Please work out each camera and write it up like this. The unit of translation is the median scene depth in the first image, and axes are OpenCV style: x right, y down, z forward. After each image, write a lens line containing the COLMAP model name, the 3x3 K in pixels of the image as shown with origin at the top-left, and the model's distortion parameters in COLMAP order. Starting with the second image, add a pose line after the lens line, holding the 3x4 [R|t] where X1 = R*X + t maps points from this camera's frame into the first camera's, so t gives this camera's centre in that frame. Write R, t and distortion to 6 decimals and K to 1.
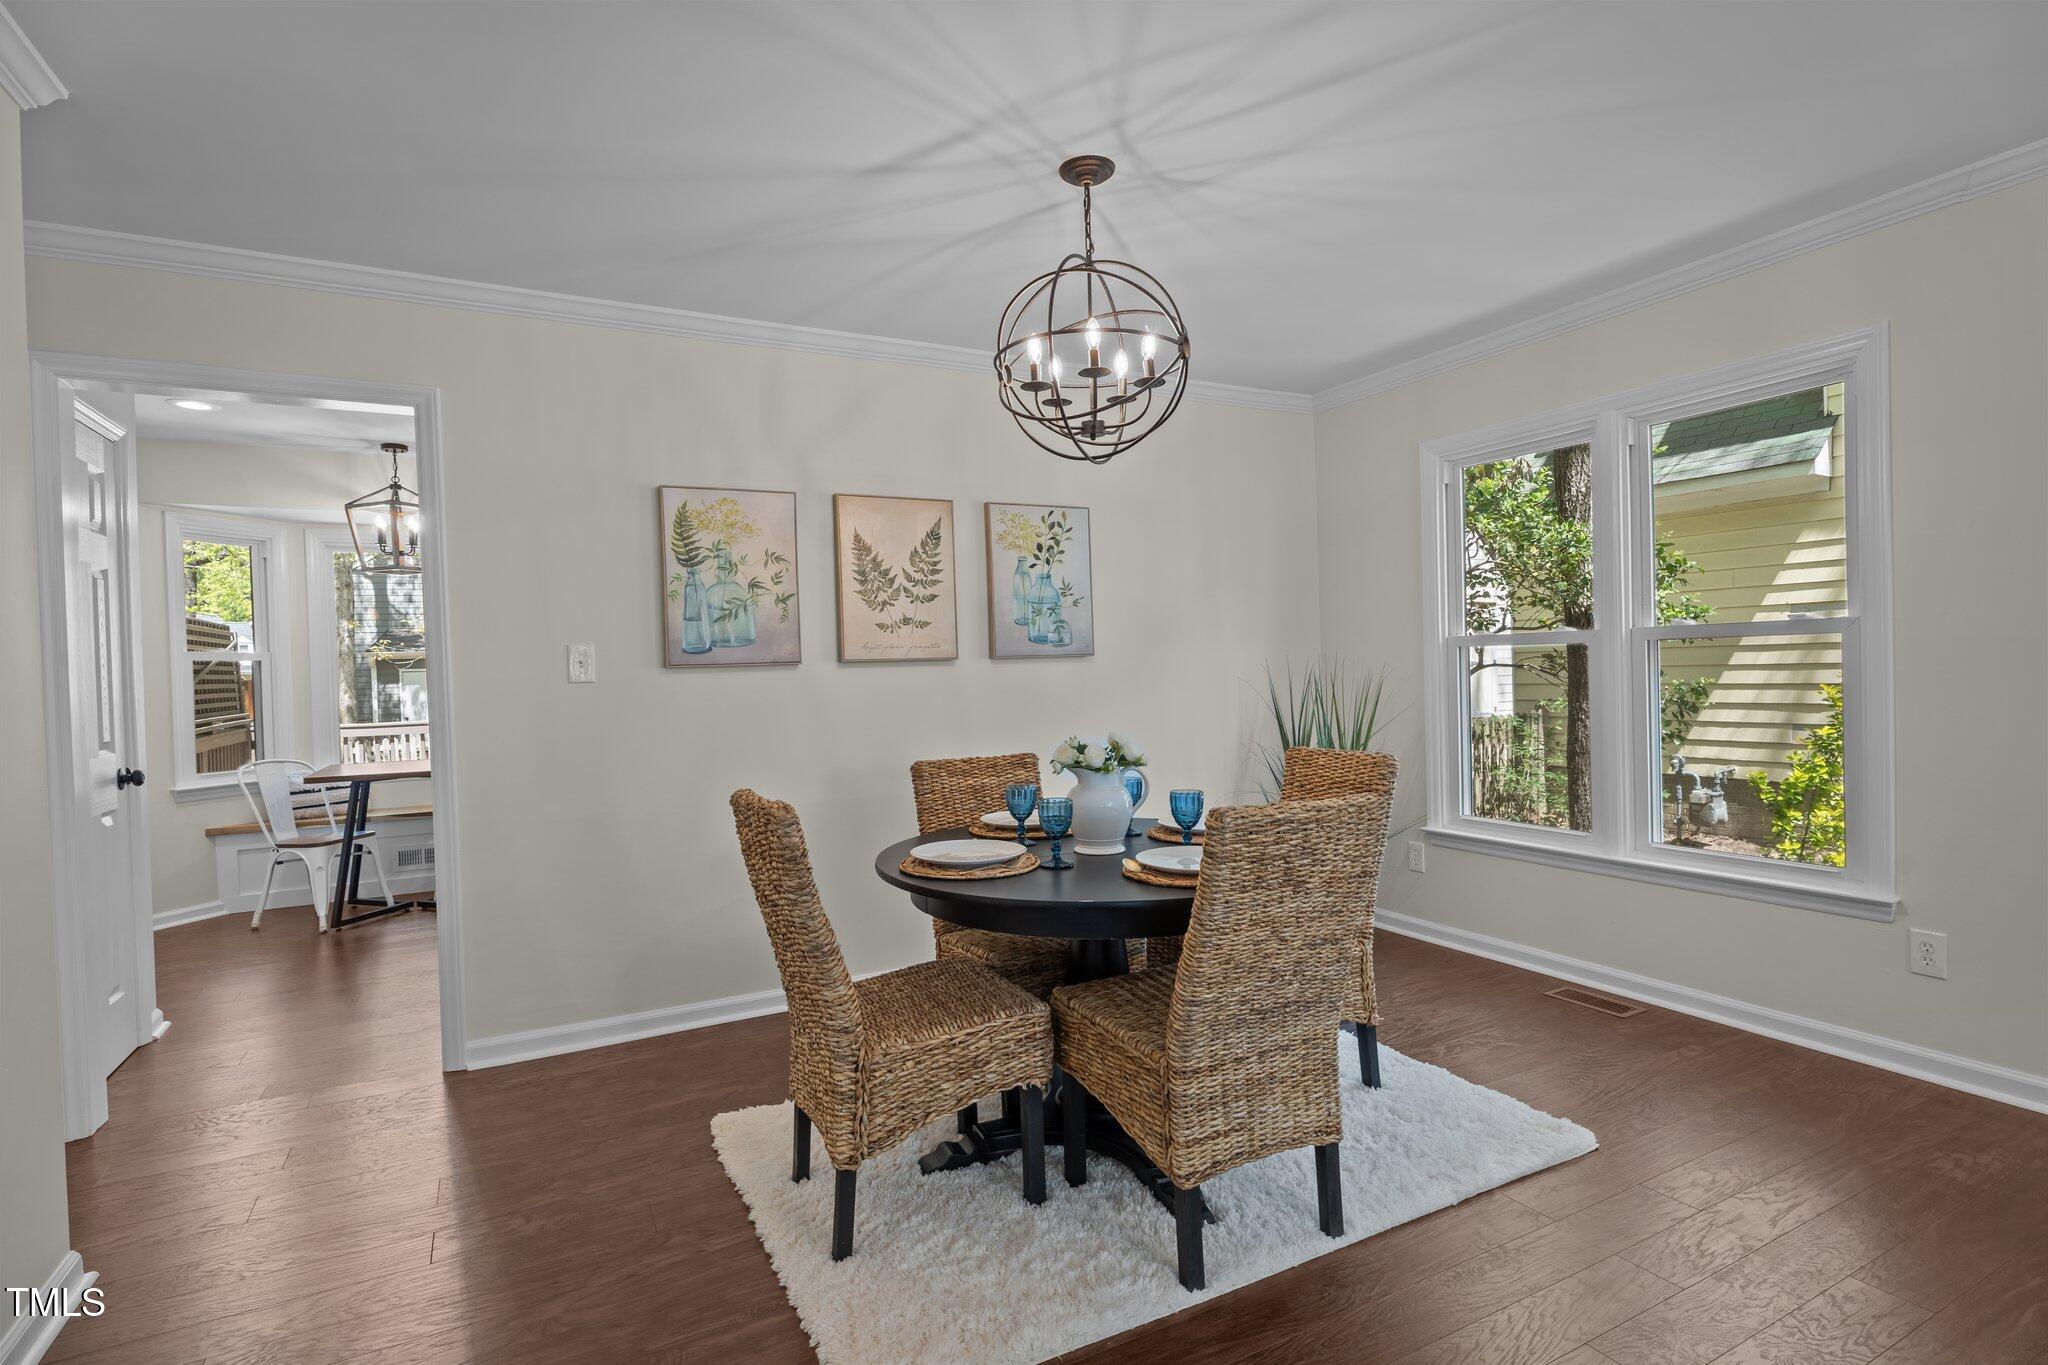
lens RADIAL K [[1001.8, 0, 1025.7], [0, 1001.8, 691.9], [0, 0, 1]] dist [0.001737, 0.000356]
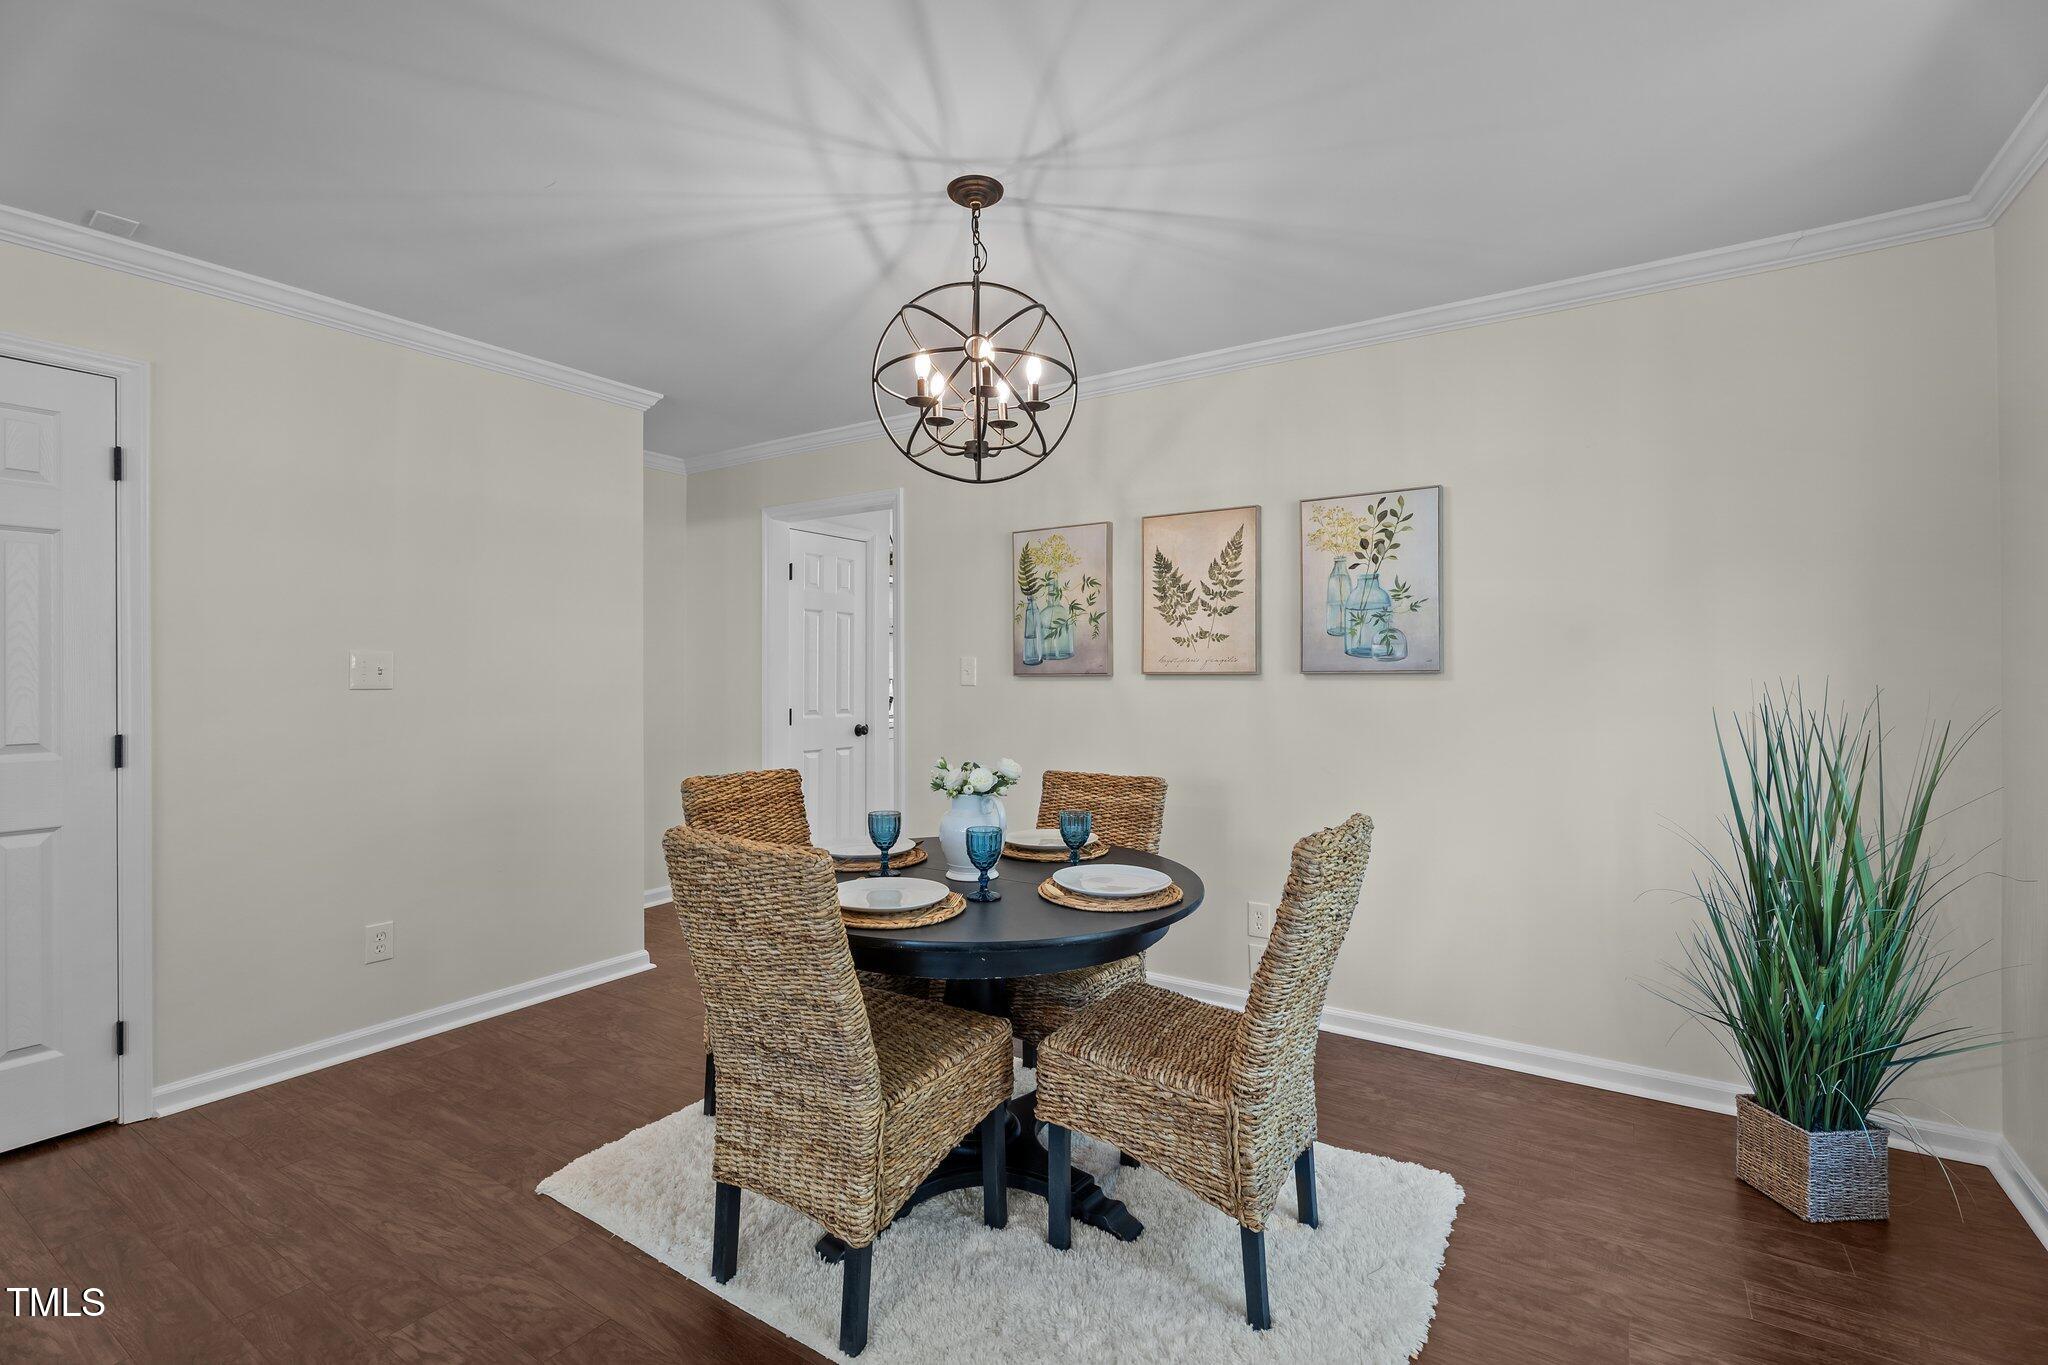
lens RADIAL K [[913.8, 0, 1021.6], [0, 913.8, 674.5], [0, 0, 1]] dist [0.001184, 0.000135]
pose [[0.487498, 0.024820, -0.872771, 0.595341], [-0.035105, 0.999345, 0.008810, -0.033242], [0.872418, 0.026344, 0.488050, 0.406962]]
